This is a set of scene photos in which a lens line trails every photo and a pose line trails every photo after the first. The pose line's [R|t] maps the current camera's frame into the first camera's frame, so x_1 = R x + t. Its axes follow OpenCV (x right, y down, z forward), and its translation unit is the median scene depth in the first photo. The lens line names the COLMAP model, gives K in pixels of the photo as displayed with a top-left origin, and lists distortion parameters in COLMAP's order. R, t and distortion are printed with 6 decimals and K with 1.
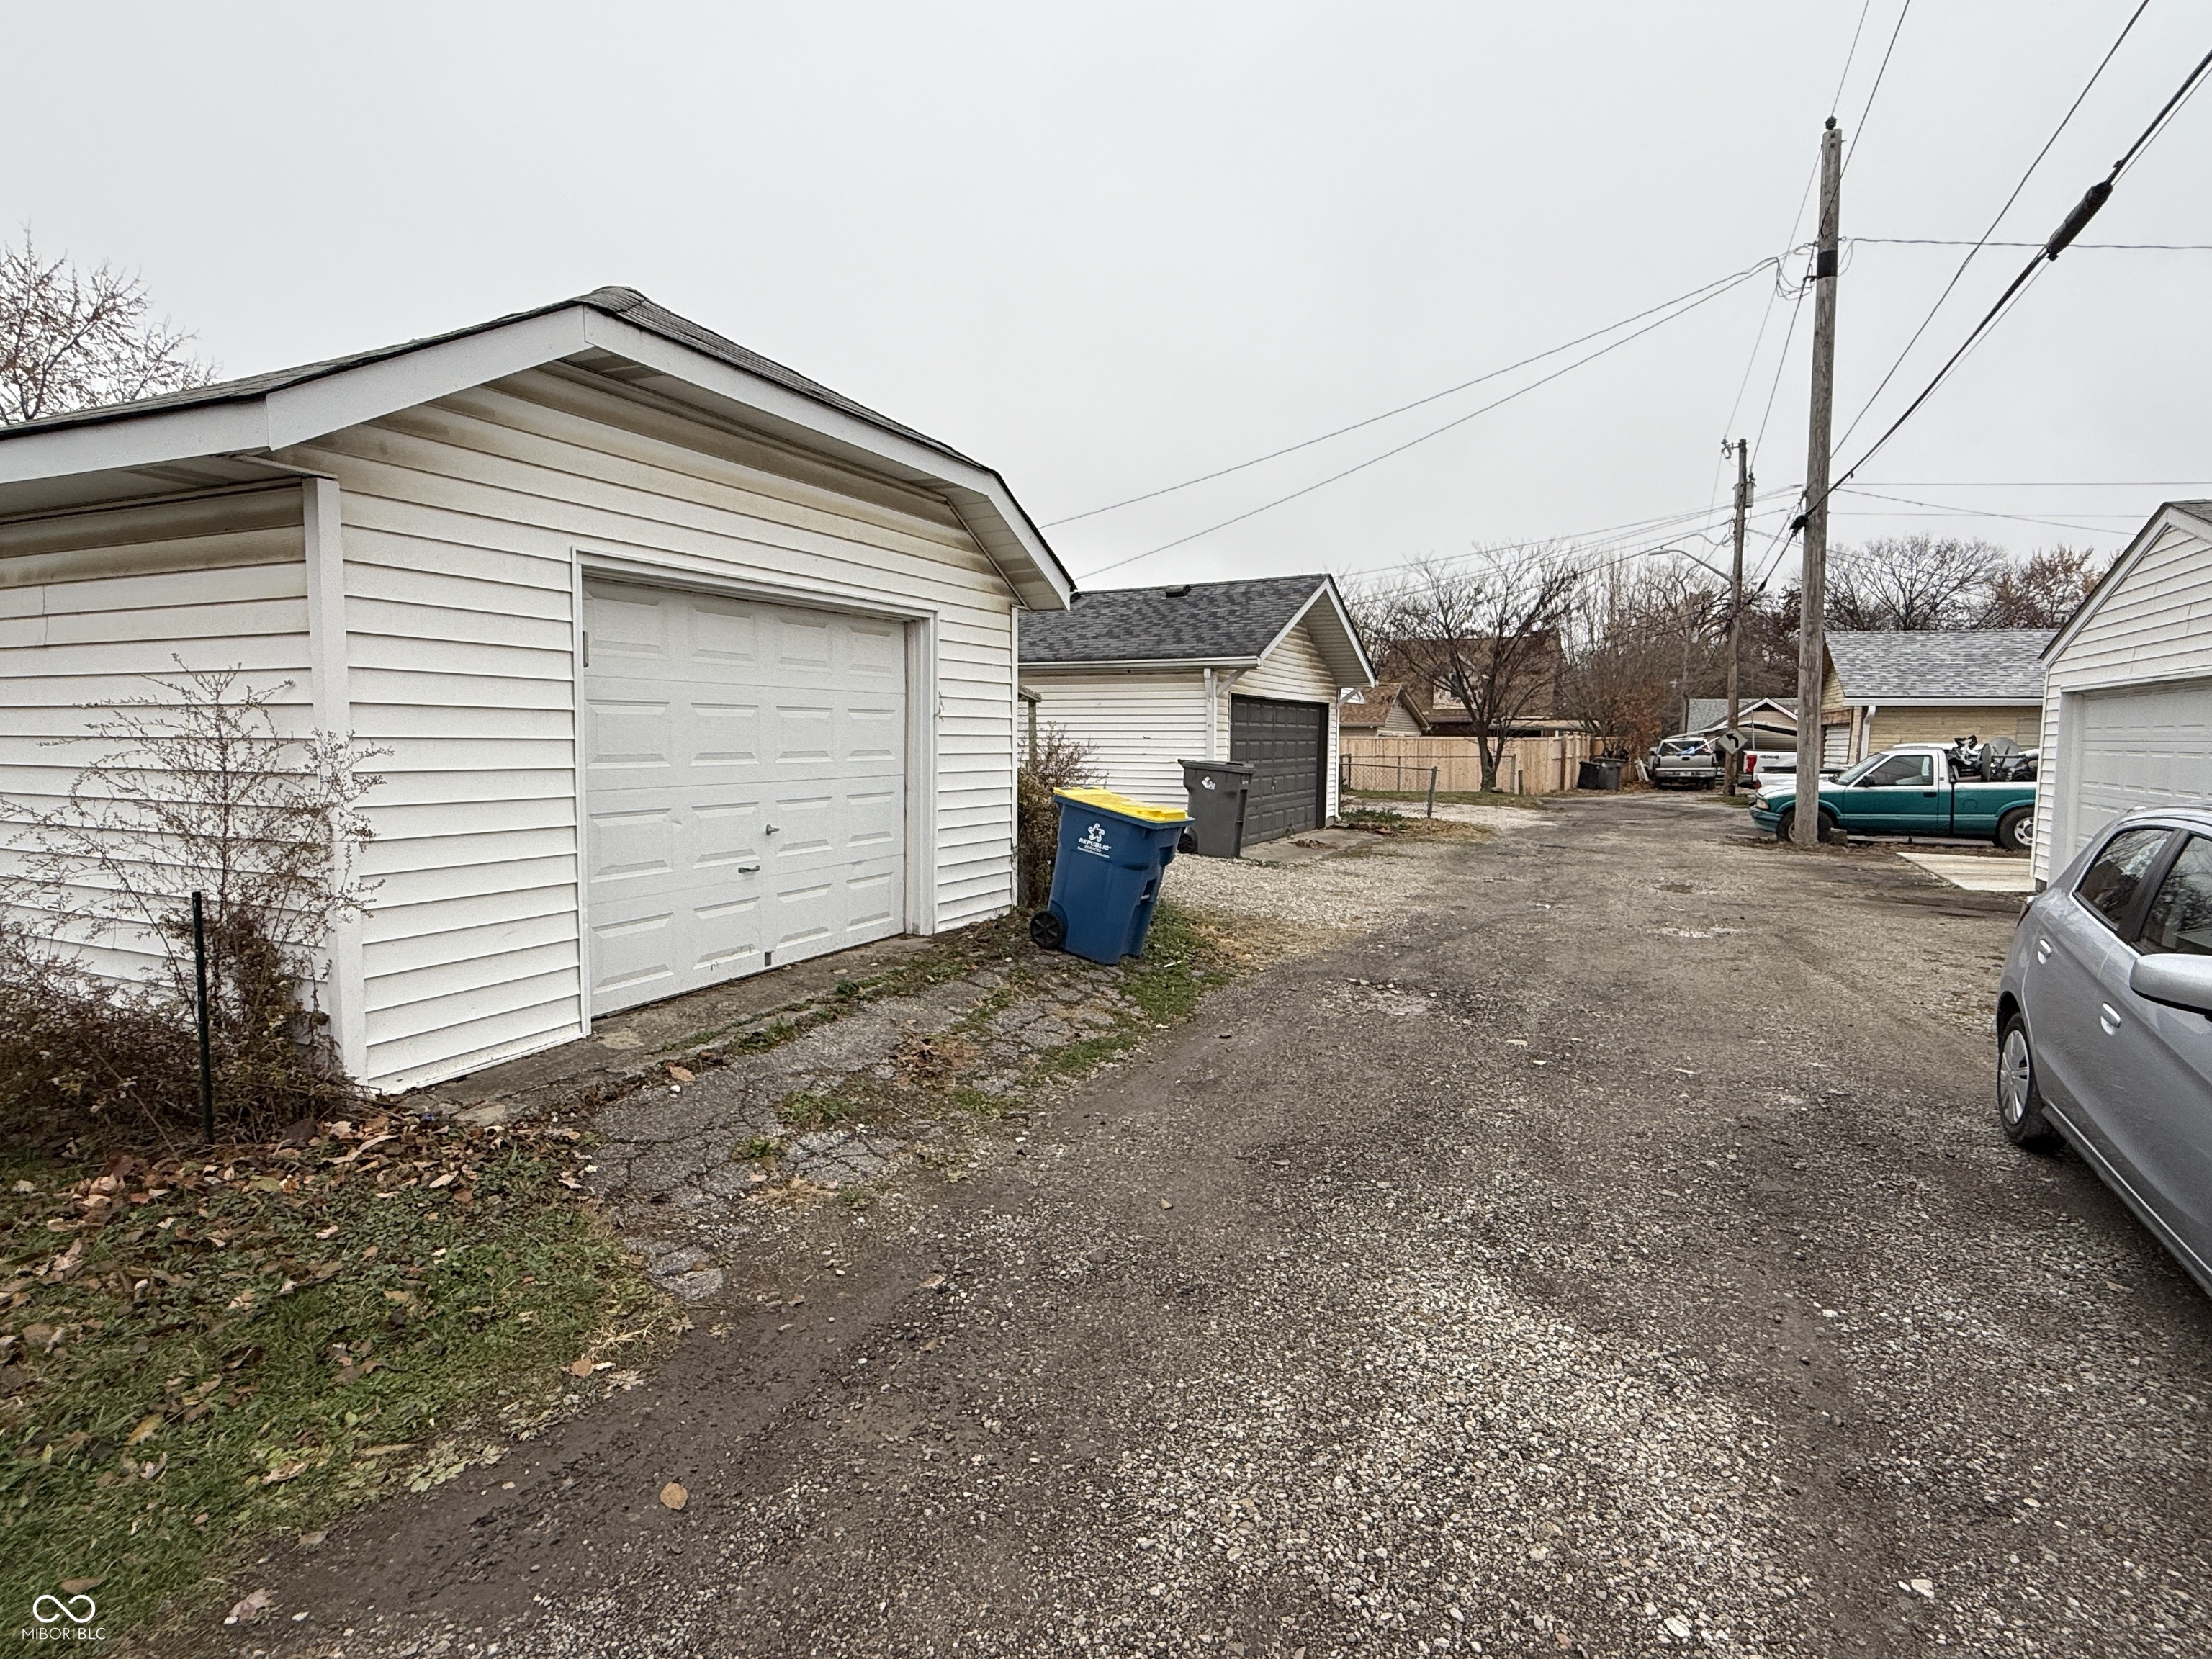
lens RADIAL K [[1141.7, 0, 1099.4], [0, 1141.7, 828.7], [0, 0, 1]] dist [0.001515, 0.000214]
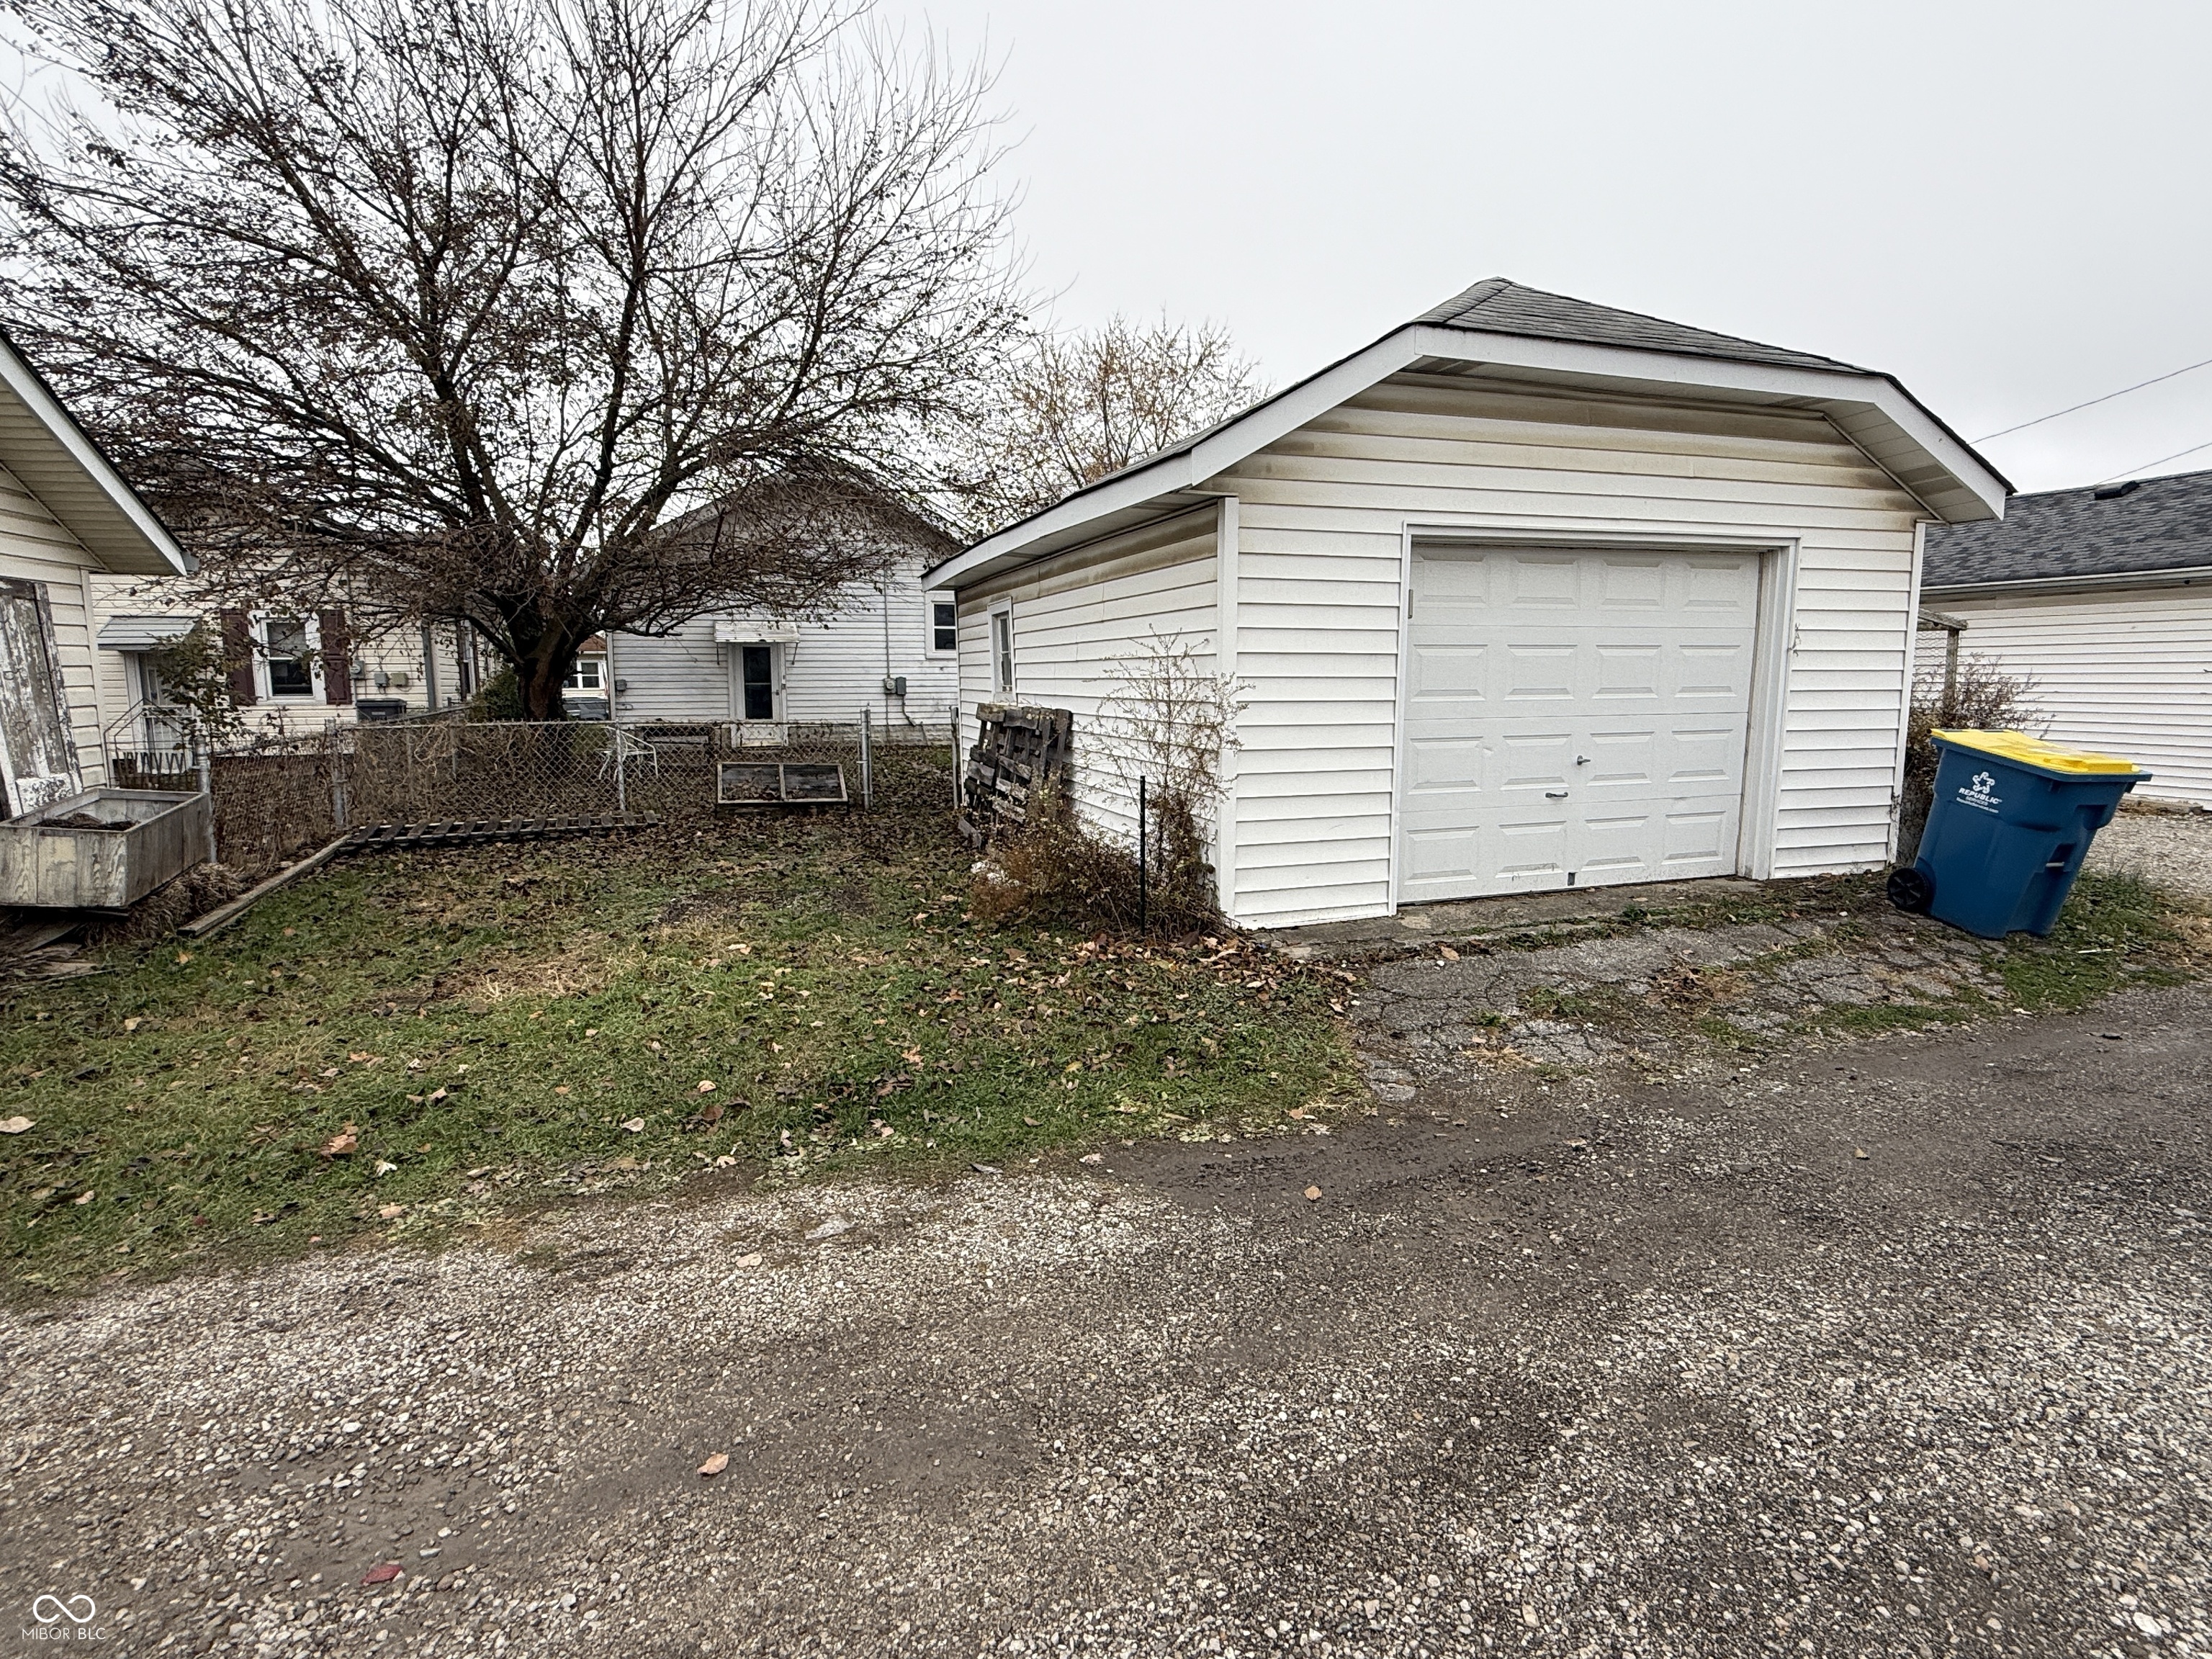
lens RADIAL K [[1141.7, 0, 1111.0], [0, 1141.7, 827.4], [0, 0, 1]] dist [0.001515, 0.000214]
pose [[0.701769, 0.084826, -0.707336, 0.225823], [-0.049152, 0.996285, 0.070713, 0.012792], [0.710707, -0.014858, 0.703332, -0.106581]]
